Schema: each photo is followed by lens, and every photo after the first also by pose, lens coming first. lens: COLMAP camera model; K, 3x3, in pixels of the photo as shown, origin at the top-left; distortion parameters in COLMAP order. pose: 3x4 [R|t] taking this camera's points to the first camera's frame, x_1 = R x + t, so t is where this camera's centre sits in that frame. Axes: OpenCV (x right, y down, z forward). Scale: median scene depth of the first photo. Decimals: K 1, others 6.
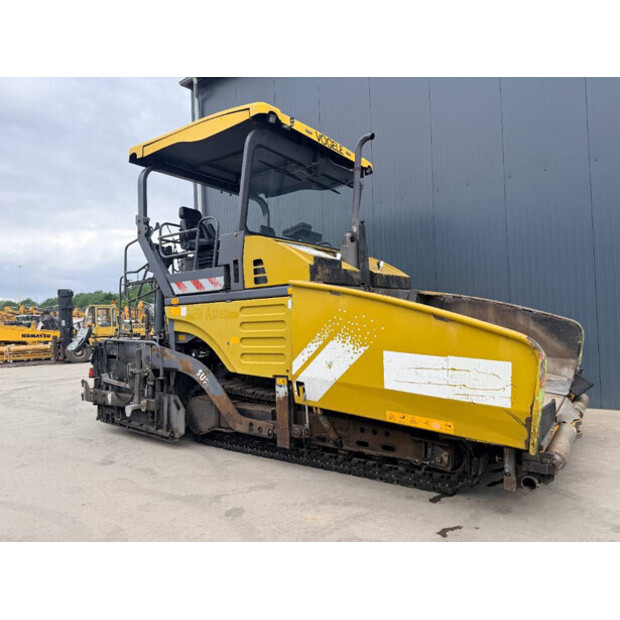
lens RADIAL K [[434.6, 0, 310.3], [0, 434.6, 307.6], [0, 0, 1]] dist [0.039438, -0.059942]
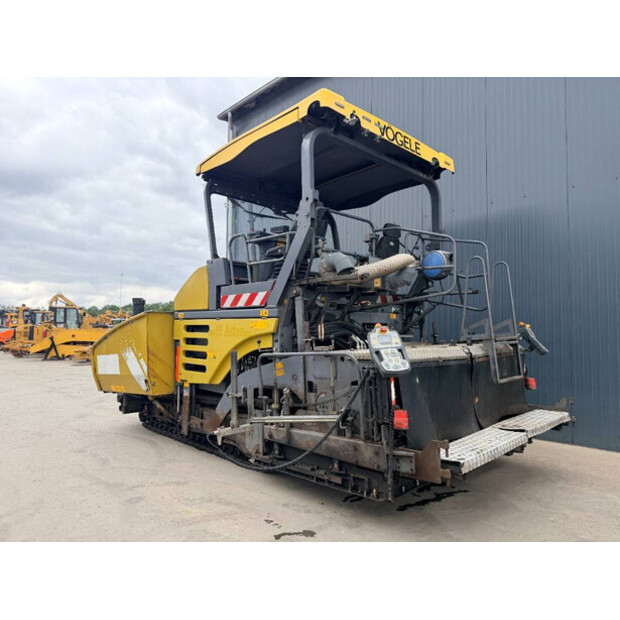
lens RADIAL K [[434.6, 0, 313.5], [0, 434.6, 307.0], [0, 0, 1]] dist [0.039438, -0.059942]
pose [[0.983520, 0.033511, -0.177668, 0.380267], [-0.038757, 0.998907, -0.026139, -0.031955], [0.176598, 0.032595, 0.983743, -0.074602]]
